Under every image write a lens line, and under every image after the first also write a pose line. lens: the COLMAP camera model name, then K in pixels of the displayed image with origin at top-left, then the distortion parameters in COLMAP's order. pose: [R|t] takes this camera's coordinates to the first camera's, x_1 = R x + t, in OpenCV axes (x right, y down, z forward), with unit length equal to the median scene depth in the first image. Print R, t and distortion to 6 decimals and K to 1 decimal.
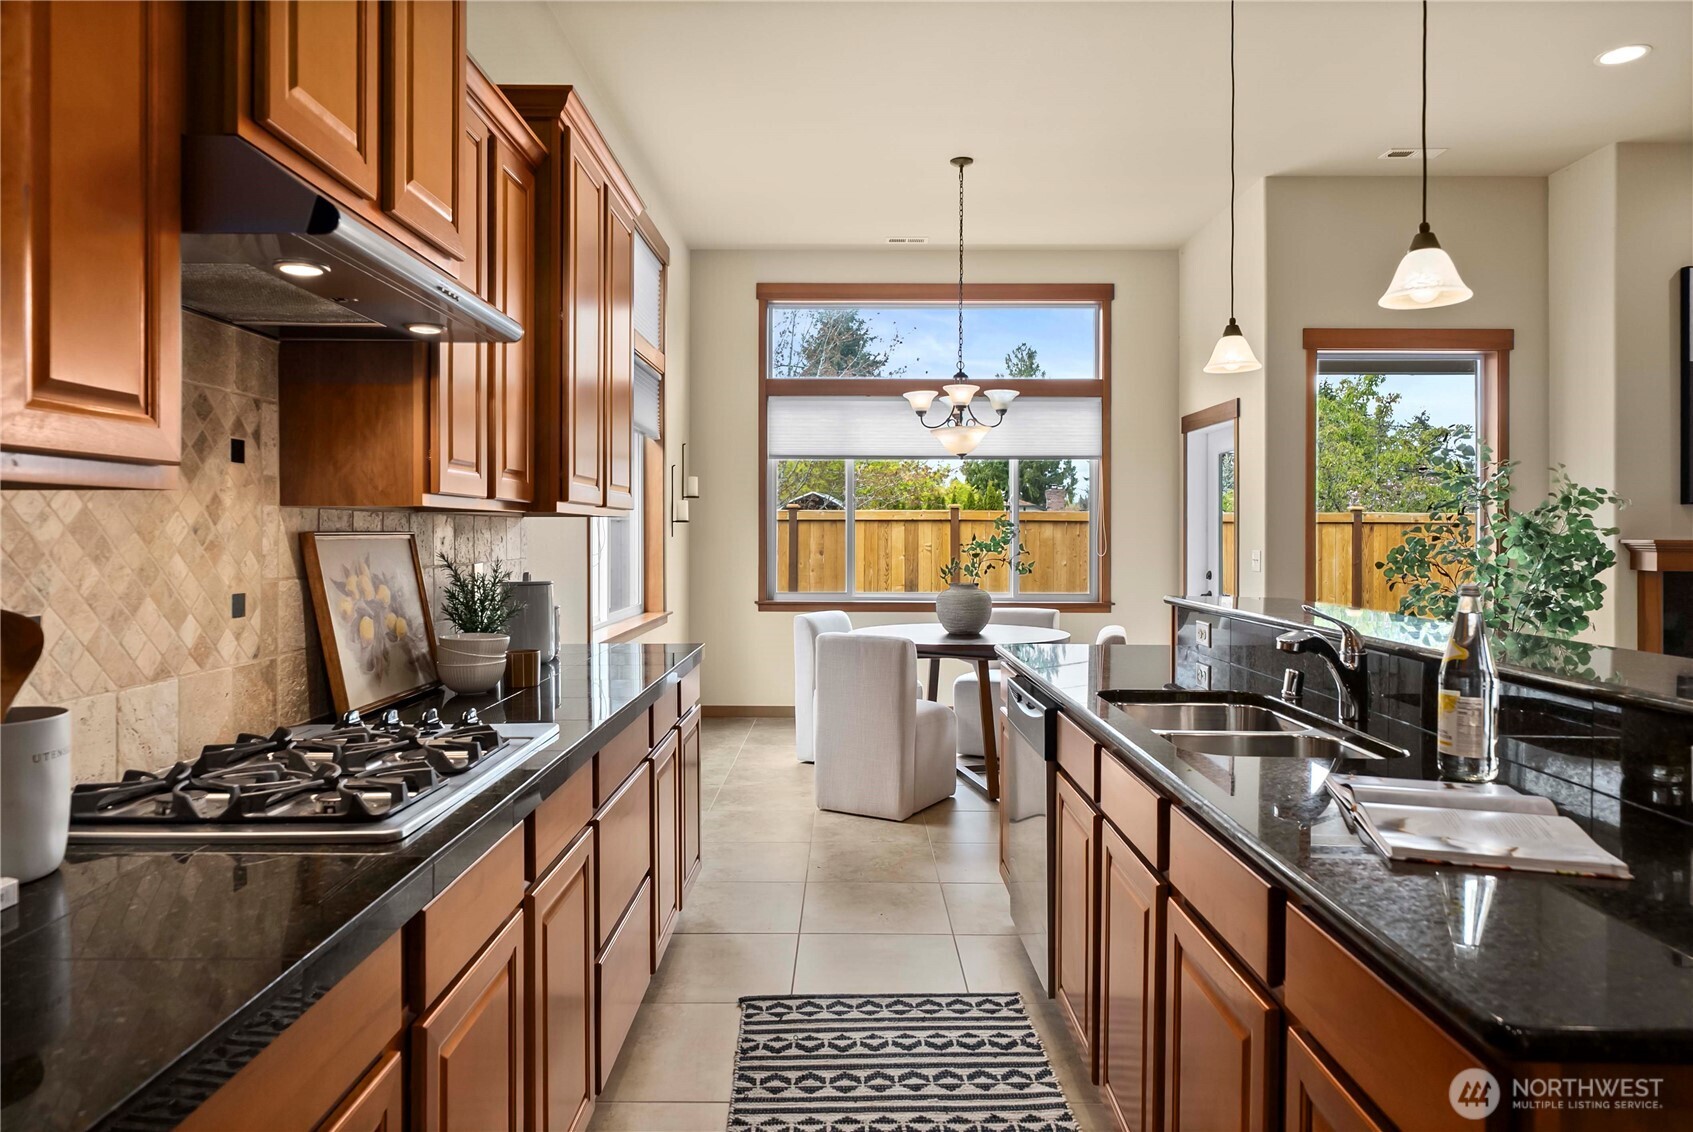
lens RADIAL K [[1067.4, 0, 851.8], [0, 1067.4, 533.4], [0, 0, 1]] dist [0.002483, -0.000635]
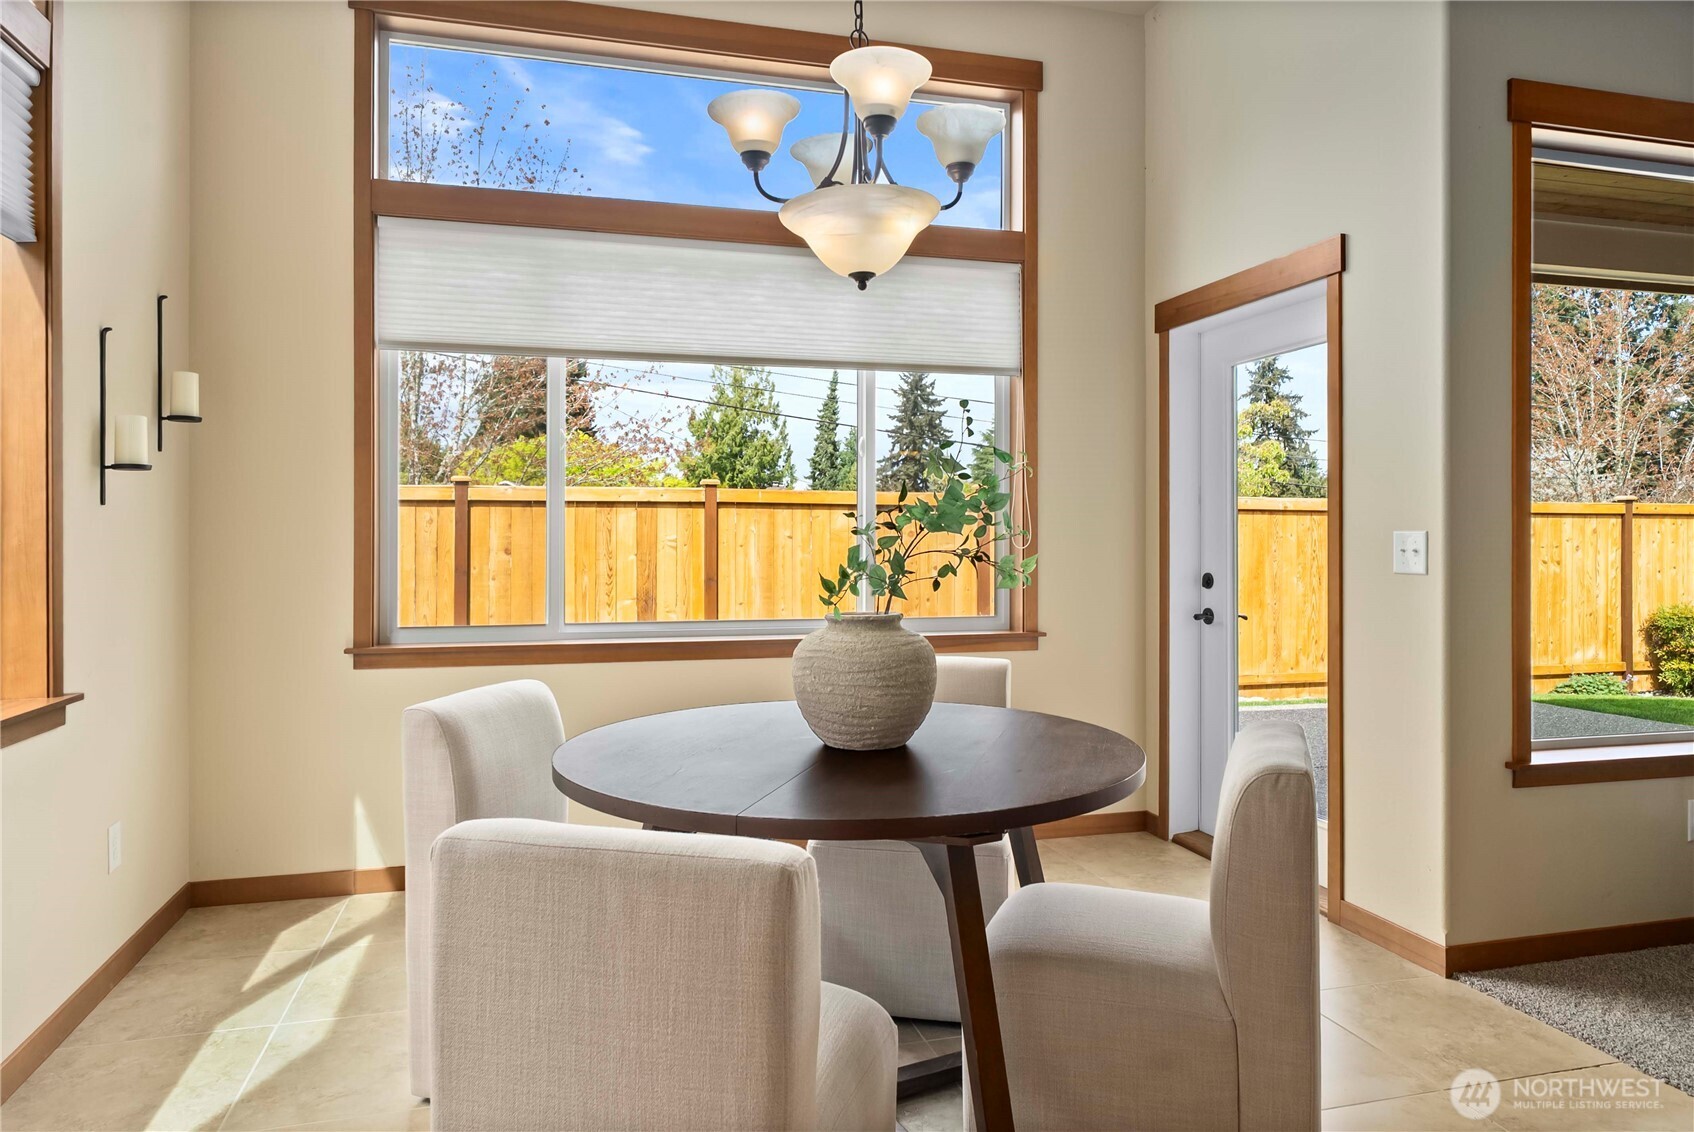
lens RADIAL K [[1068.0, 0, 836.2], [0, 1068.0, 525.3], [0, 0, 1]] dist [0.002483, -0.000635]
pose [[0.966641, 0.000579, 0.256136, -0.003182], [0.002143, 0.999944, -0.010347, 0.019411], [-0.256127, 0.010551, 0.966585, 0.642846]]
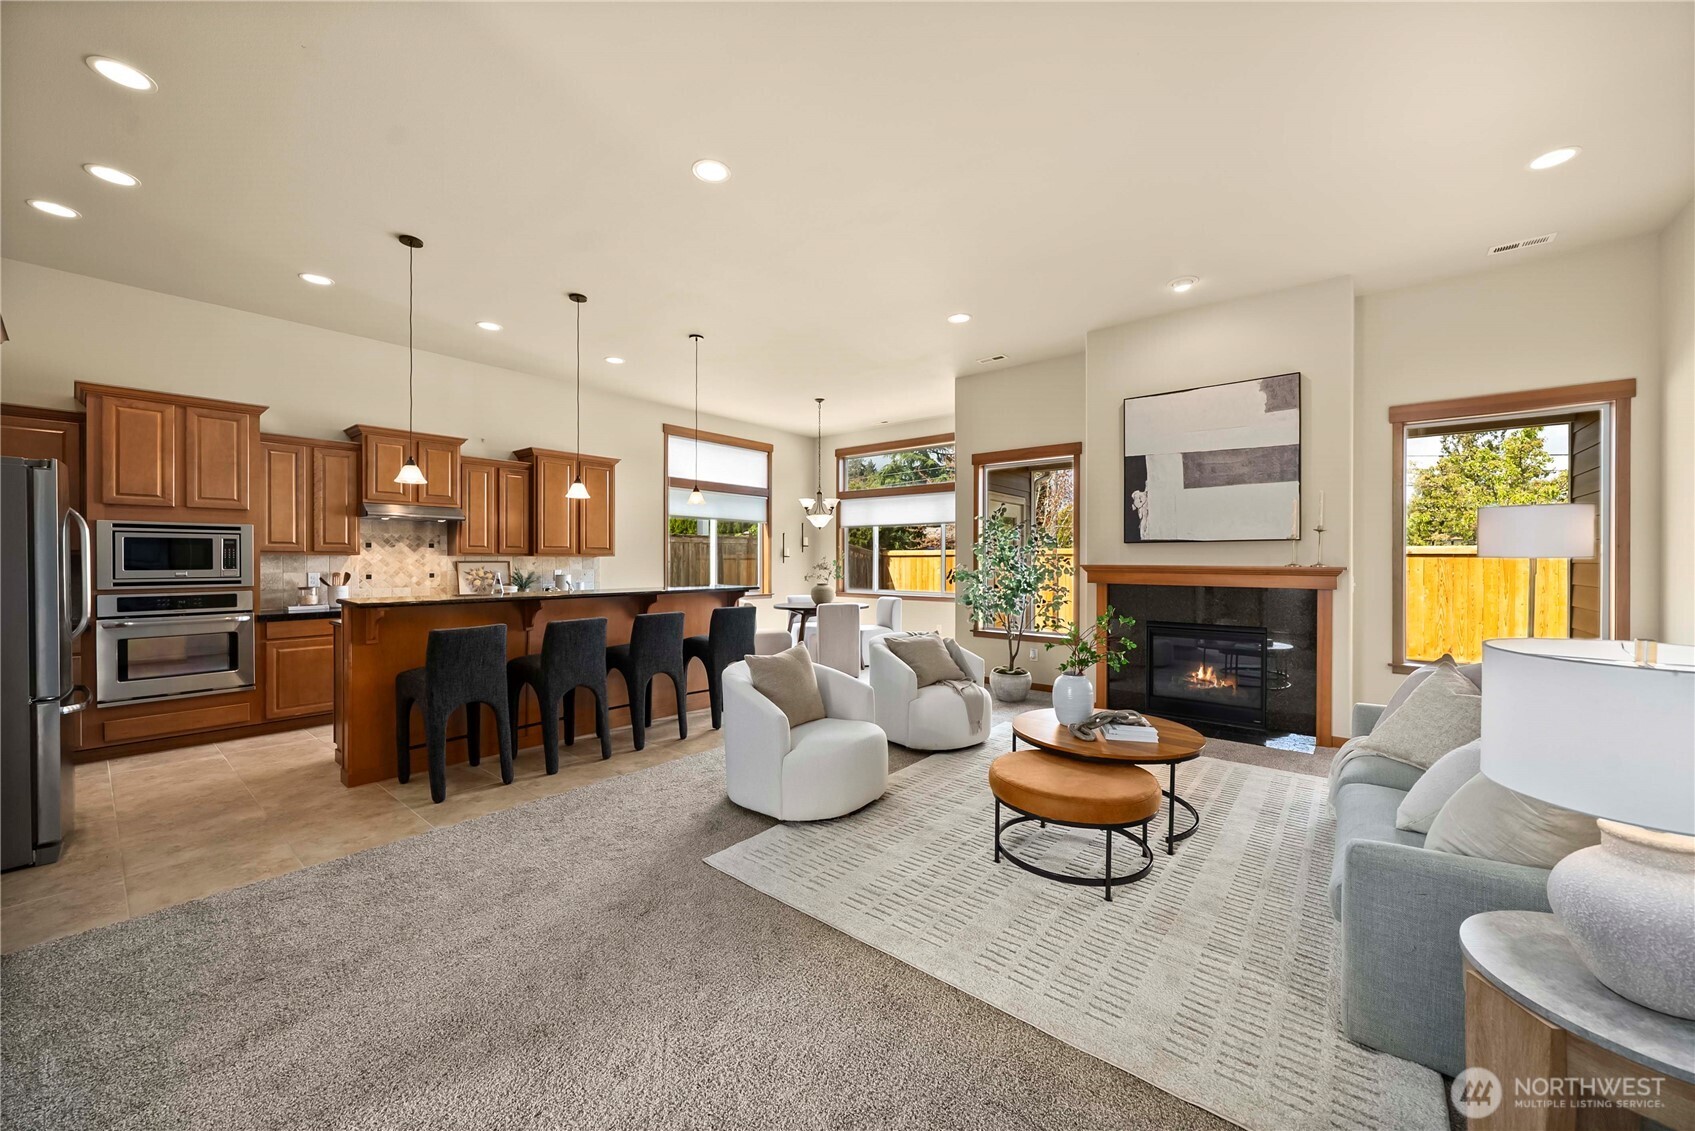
lens RADIAL K [[639.2, 0, 834.4], [0, 639.2, 561.2], [0, 0, 1]] dist [-0.002662, -0.000365]
pose [[0.750642, 0.005129, -0.660689, 1.042593], [-0.004002, 0.999987, 0.003217, -0.006834], [0.660697, 0.000229, 0.750653, -0.011921]]
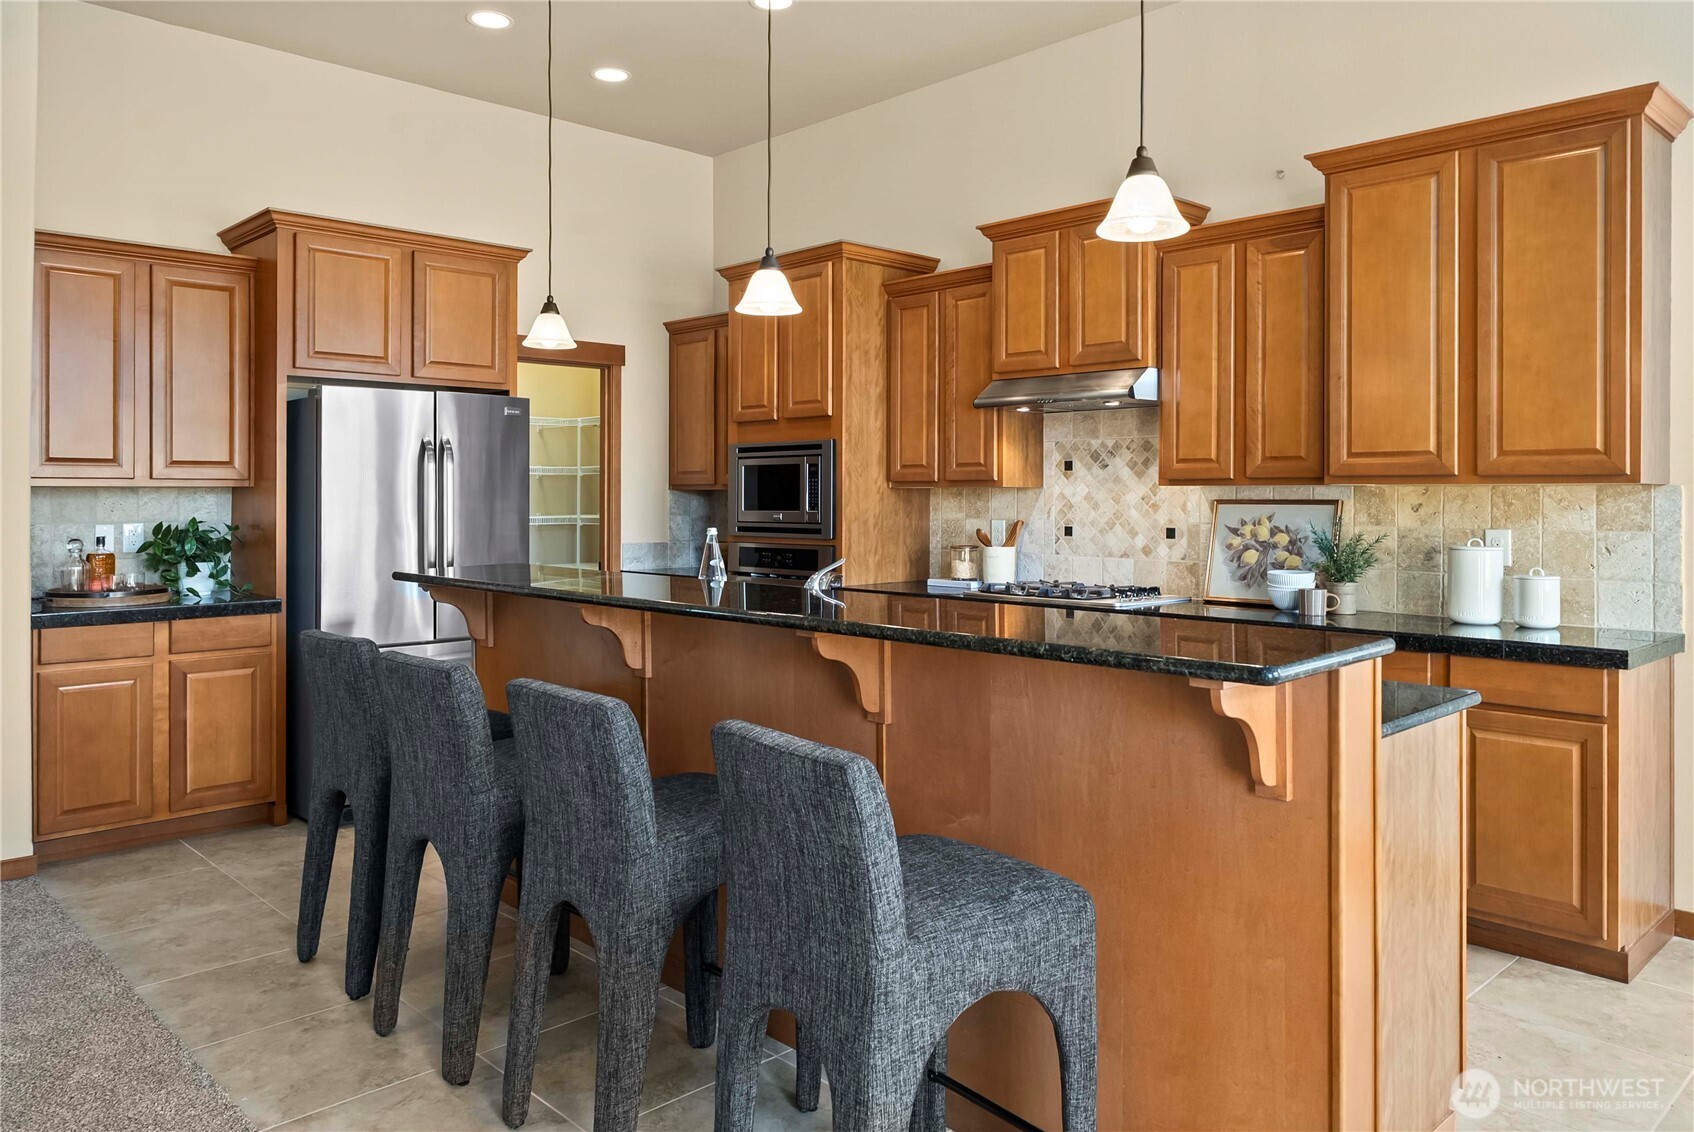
lens RADIAL K [[1184.2, 0, 840.3], [0, 1184.2, 494.4], [0, 0, 1]] dist [0.006299, -0.005934]
pose [[-0.735208, 0.002357, -0.677838, 0.554080], [0.001256, 0.999997, 0.002115, -0.006304], [0.677841, 0.000704, -0.735208, 0.824246]]
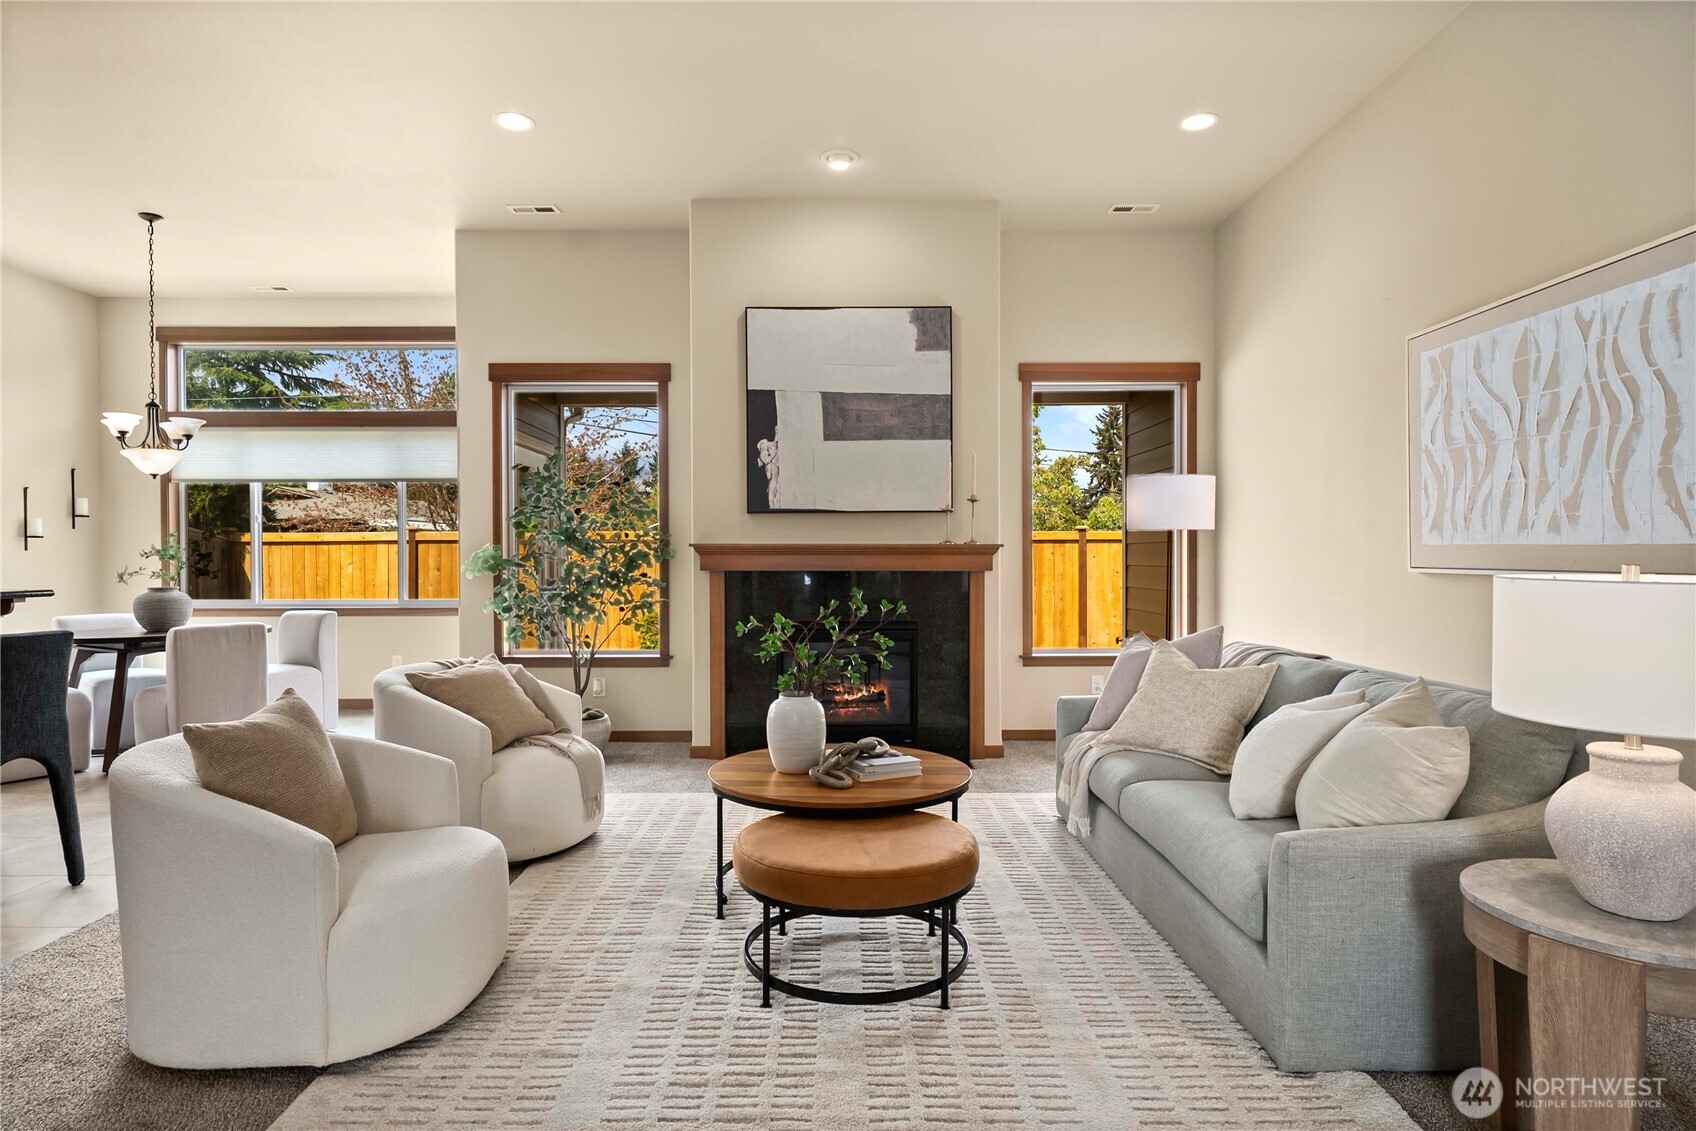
lens RADIAL K [[951.3, 0, 836.5], [0, 951.3, 567.1], [0, 0, 1]] dist [0.005660, 0.000350]
pose [[0.999852, 0.000814, -0.017204, 0.851143], [-0.000690, 0.999974, 0.007213, 0.016403], [0.017209, -0.007200, 0.999826, -0.005416]]
